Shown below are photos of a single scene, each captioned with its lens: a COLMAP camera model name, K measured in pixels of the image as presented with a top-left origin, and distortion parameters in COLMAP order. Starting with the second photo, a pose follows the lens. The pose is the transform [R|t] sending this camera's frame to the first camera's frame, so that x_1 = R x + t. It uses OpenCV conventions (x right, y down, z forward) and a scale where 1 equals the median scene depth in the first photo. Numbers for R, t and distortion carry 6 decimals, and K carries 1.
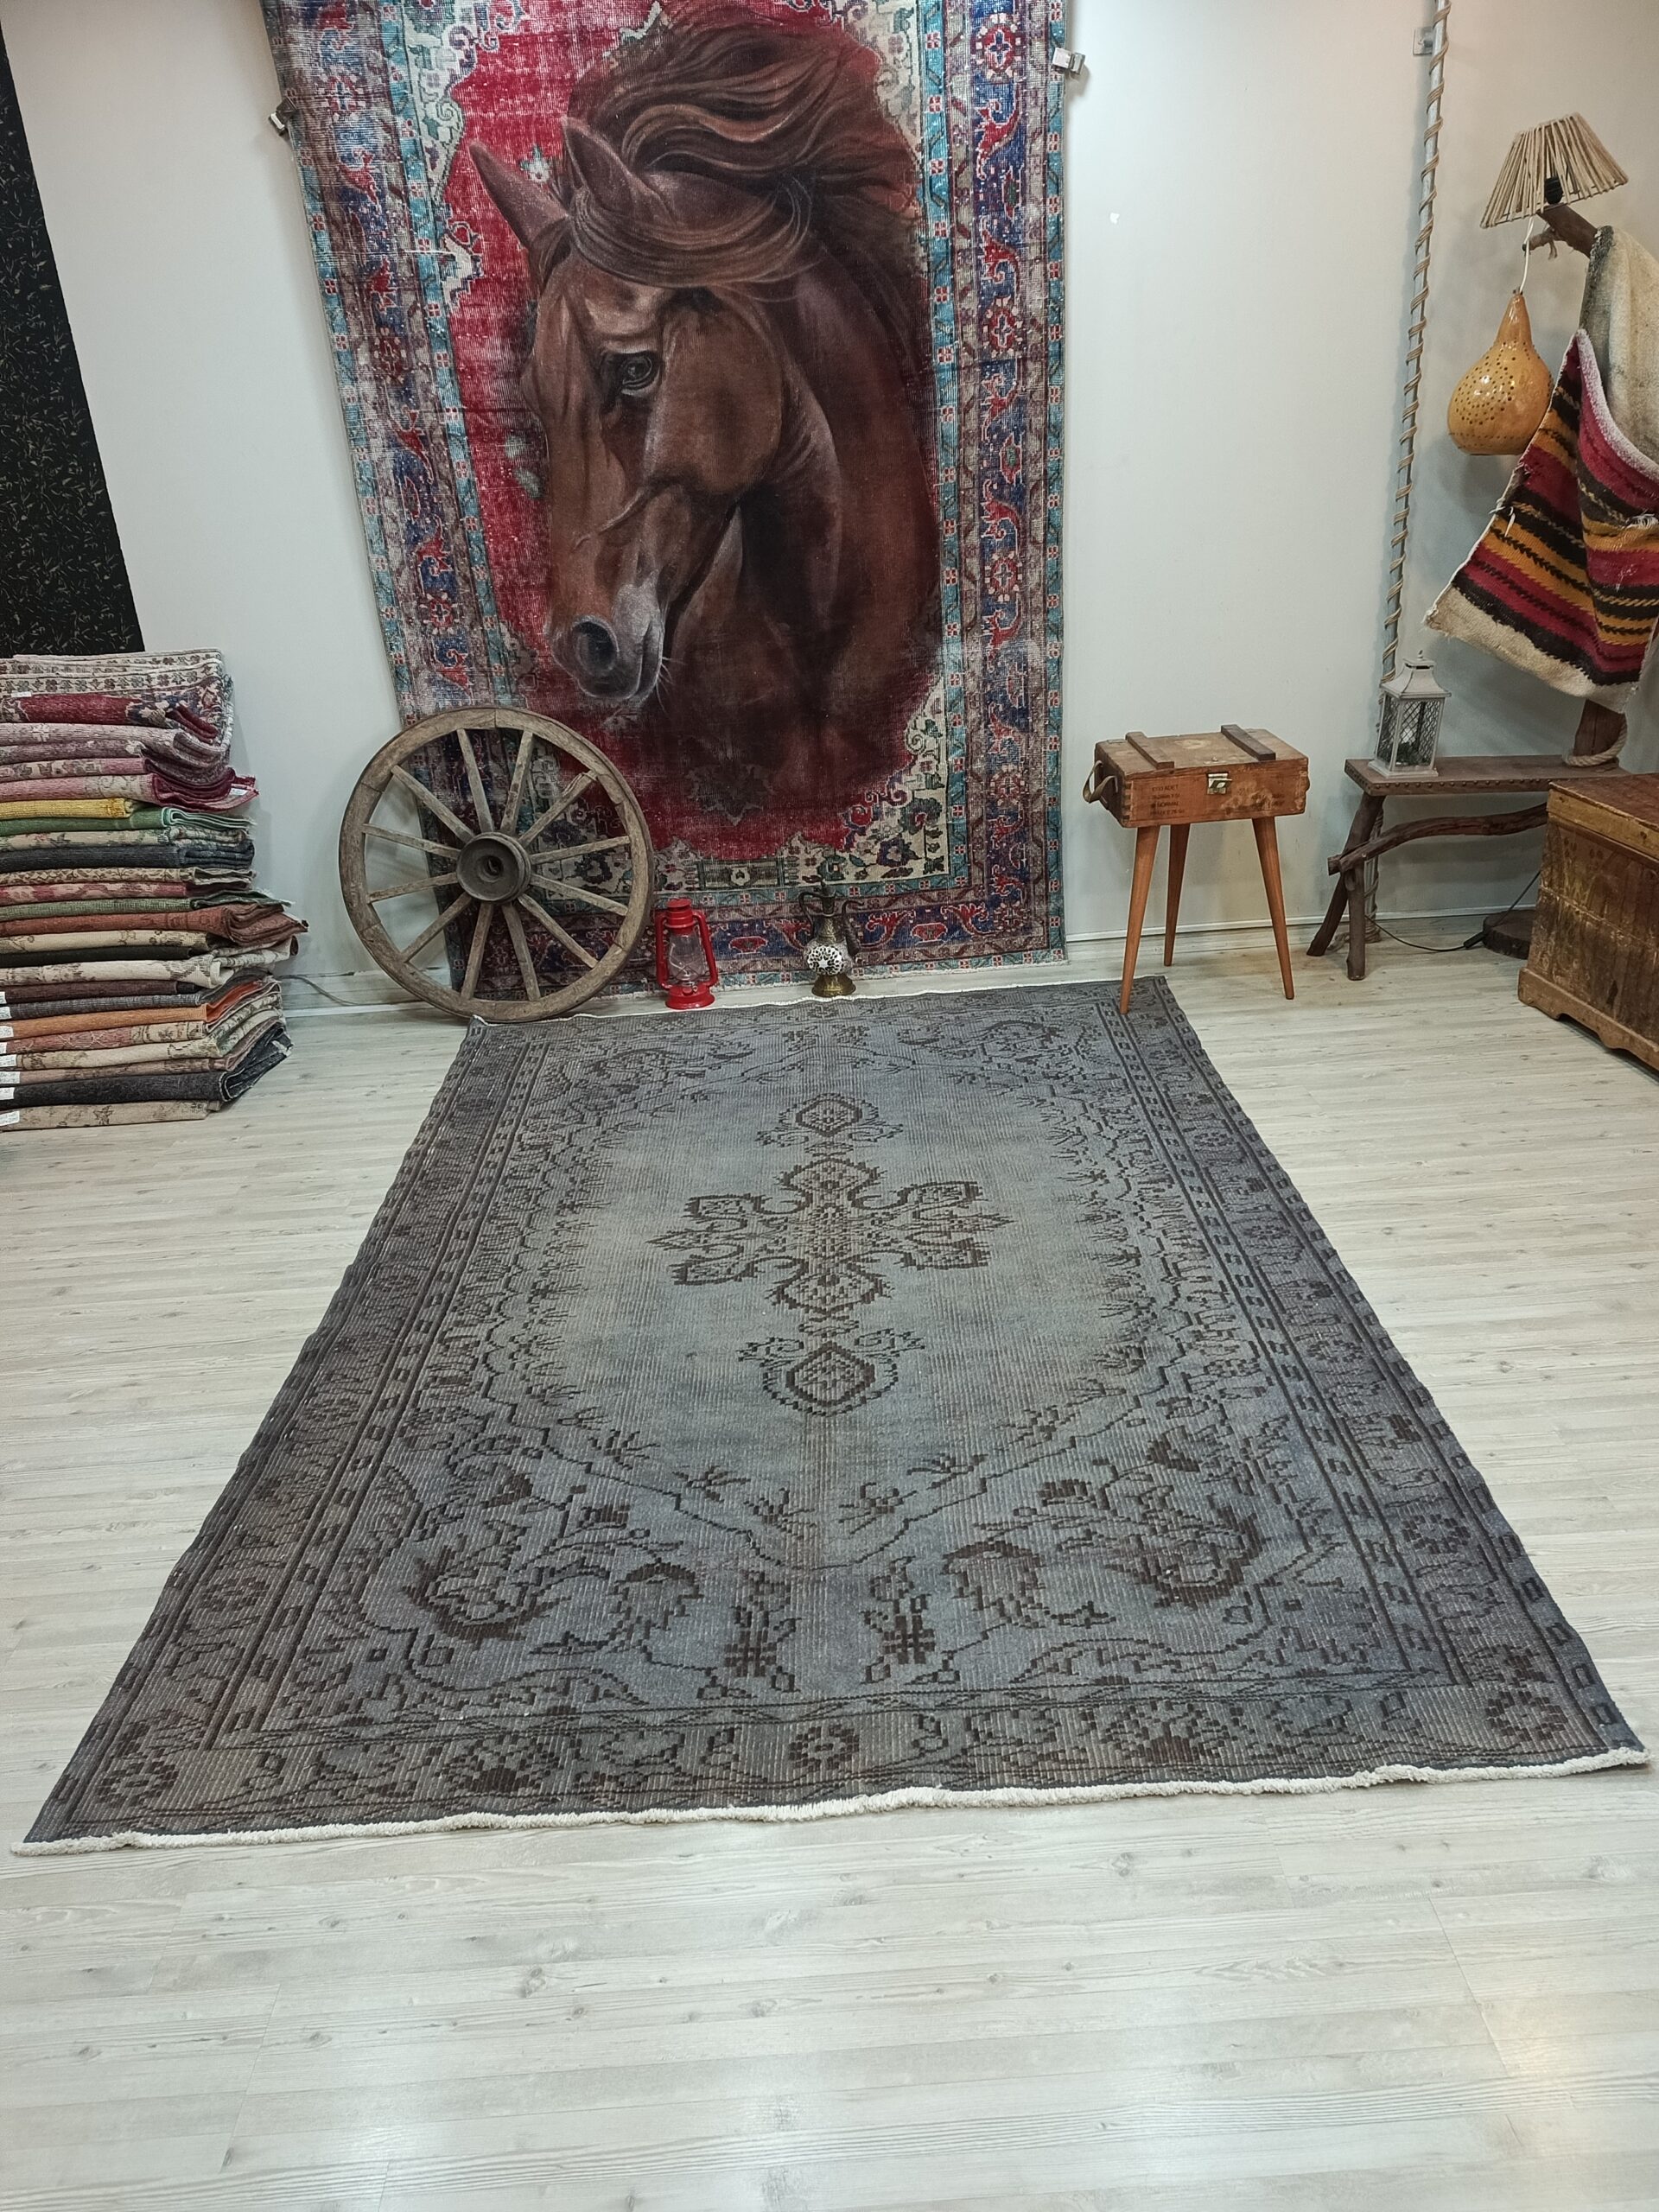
lens RADIAL K [[1547.7, 0, 828.6], [0, 1547.7, 1113.7], [0, 0, 1]] dist [0.041337, -0.033593]
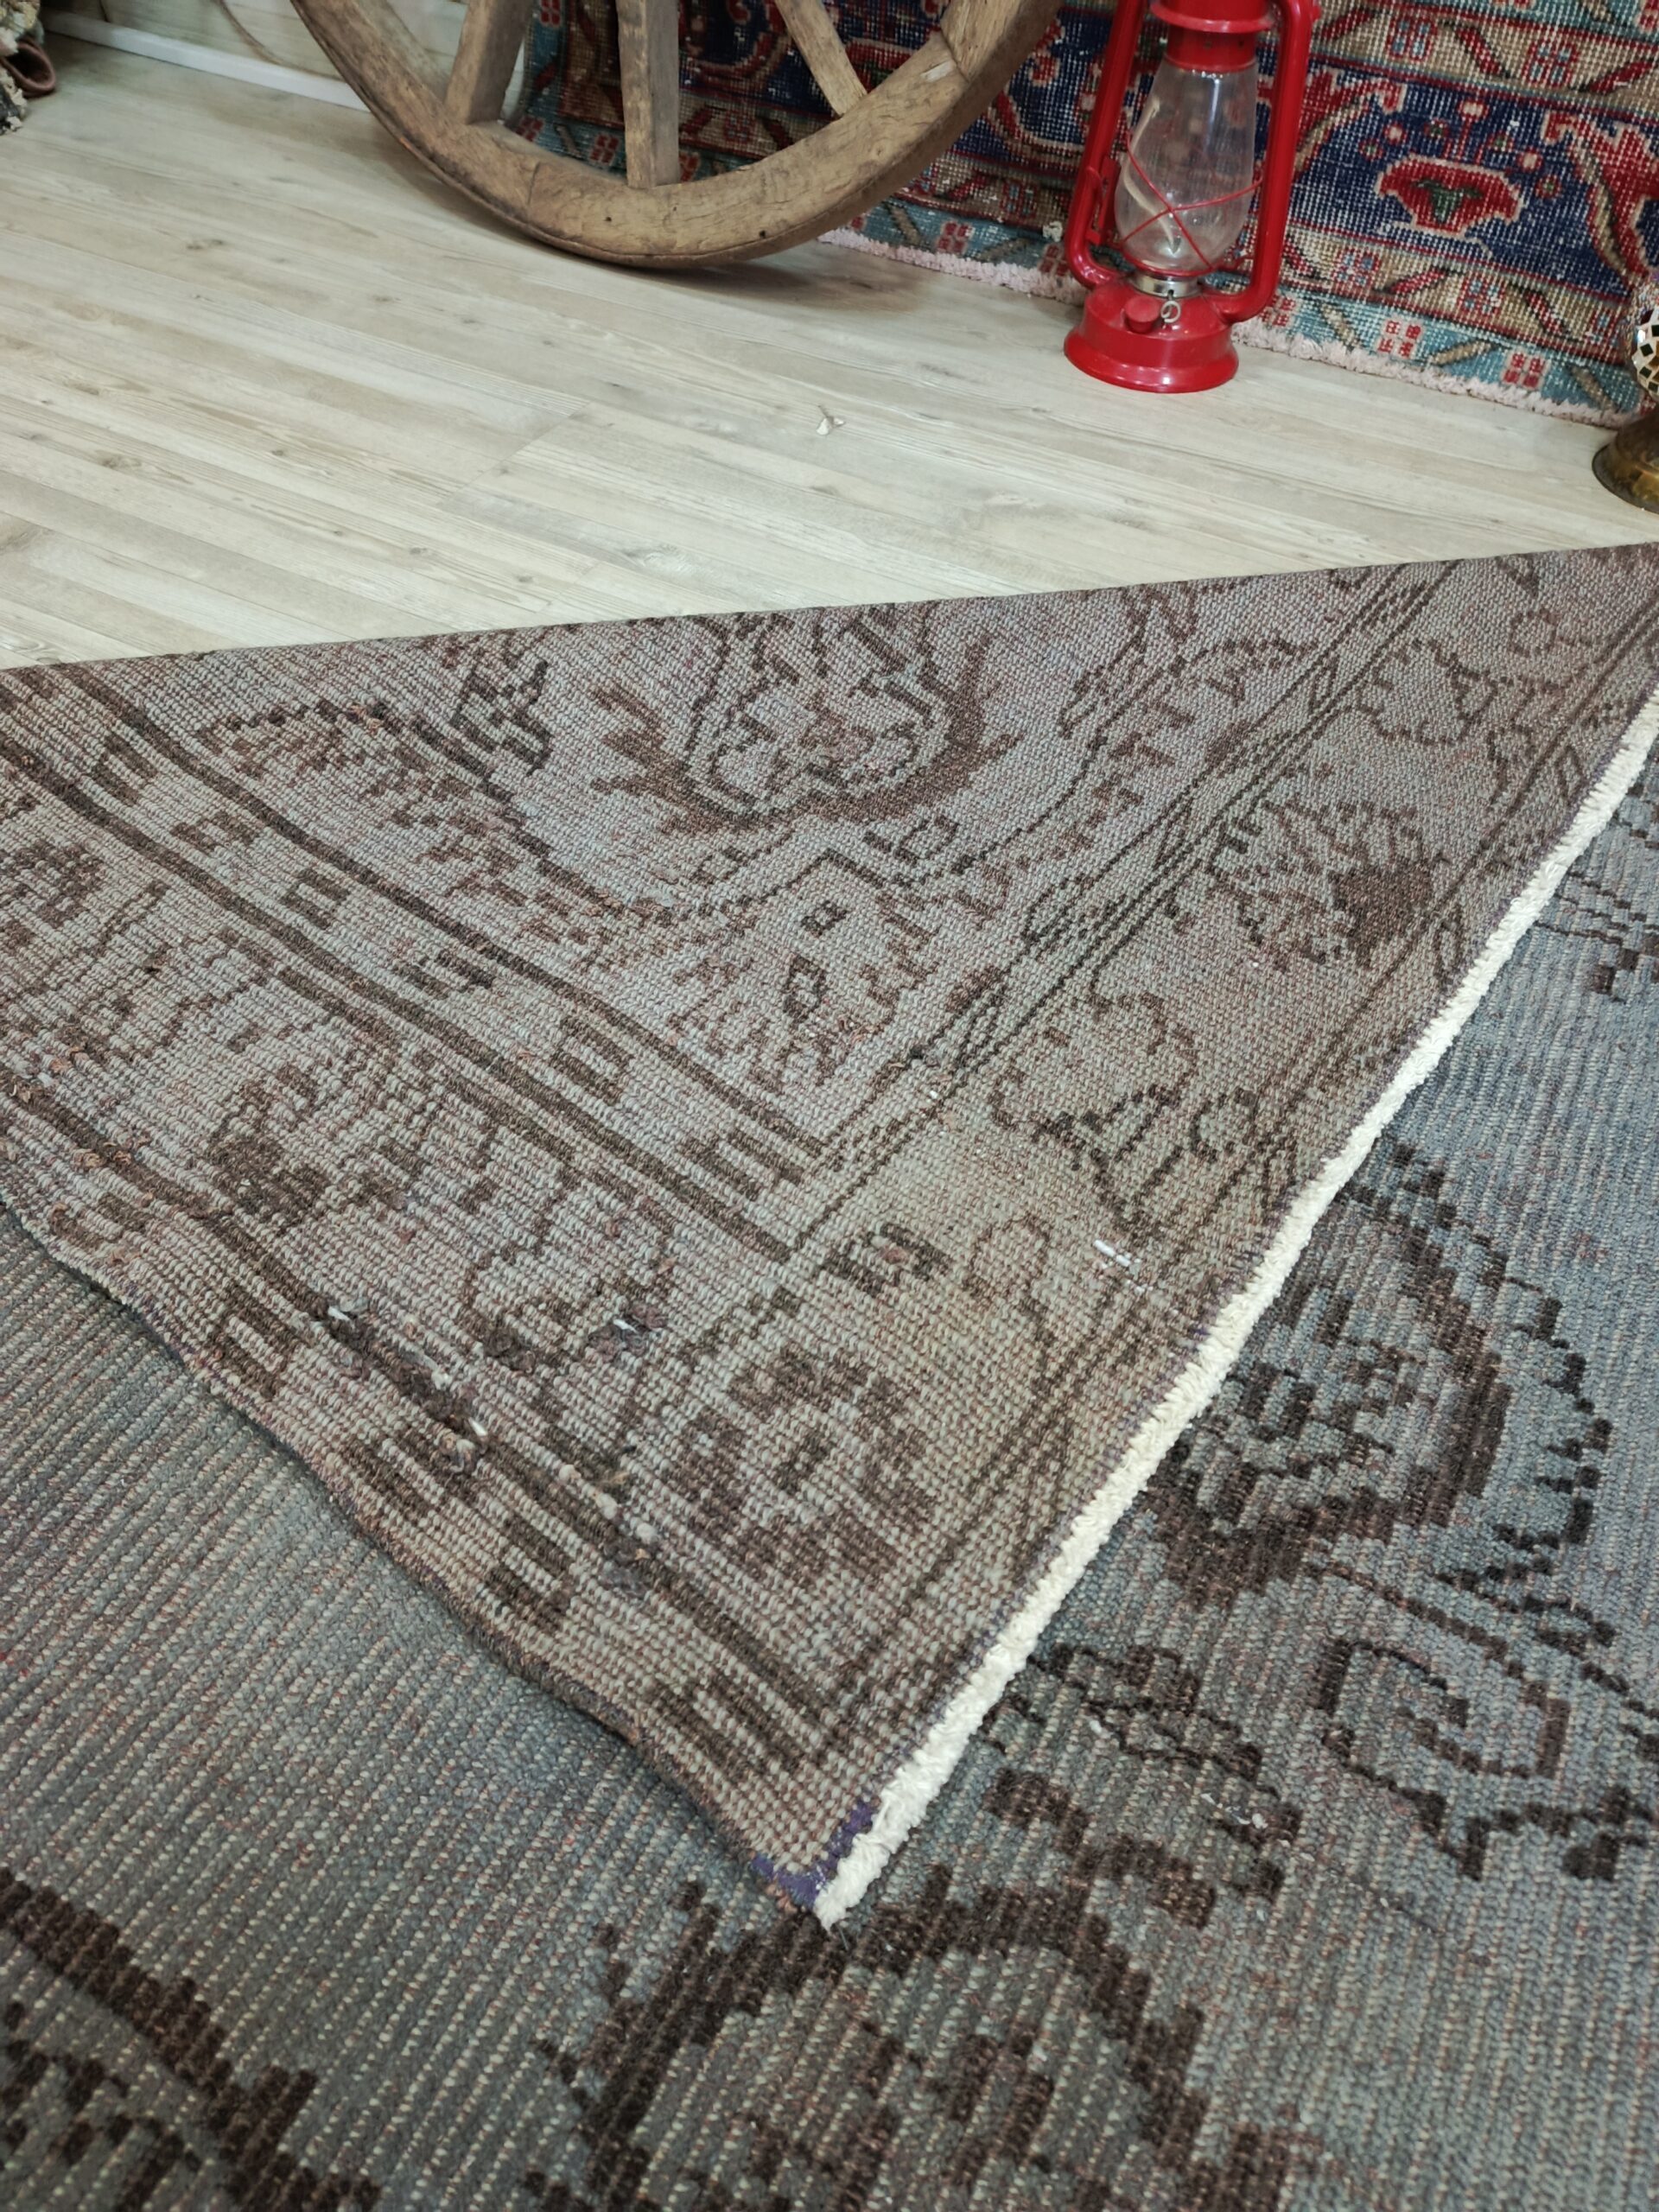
lens RADIAL K [[1573.4, 0, 826.0], [0, 1573.4, 1110.7], [0, 0, 1]] dist [0.032922, -0.034591]
pose [[0.865278, 0.435460, -0.248330, -0.009518], [-0.299169, 0.846069, 0.441208, -0.075621], [0.402233, -0.307475, 0.862362, 0.788120]]
